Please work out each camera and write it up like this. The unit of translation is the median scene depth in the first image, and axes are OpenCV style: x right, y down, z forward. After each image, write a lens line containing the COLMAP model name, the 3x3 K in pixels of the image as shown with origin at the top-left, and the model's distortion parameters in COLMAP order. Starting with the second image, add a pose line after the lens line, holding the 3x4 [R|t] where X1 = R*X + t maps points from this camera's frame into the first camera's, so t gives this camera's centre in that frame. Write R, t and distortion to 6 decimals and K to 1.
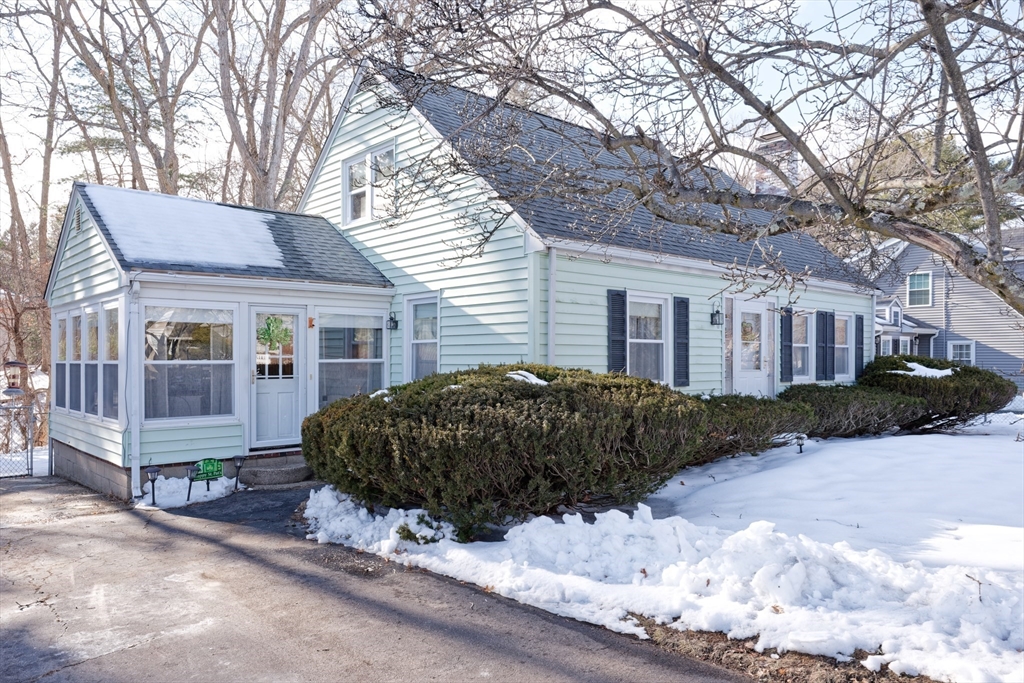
lens RADIAL K [[703.5, 0, 508.8], [0, 703.5, 348.1], [0, 0, 1]] dist [-0.003809, -0.000187]
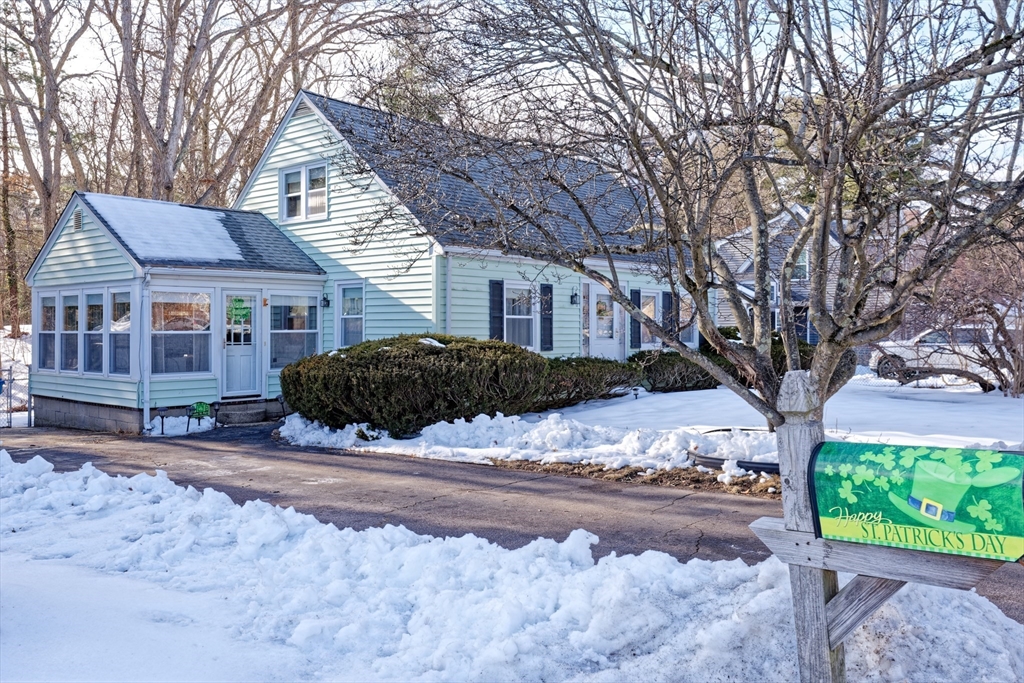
lens RADIAL K [[858.7, 0, 510.9], [0, 858.7, 336.8], [0, 0, 1]] dist [-0.018293, -0.003740]
pose [[0.991633, -0.000233, 0.129087, -0.034734], [-0.002900, 0.999706, 0.024081, -0.012249], [-0.129055, -0.024254, 0.991341, -0.671425]]
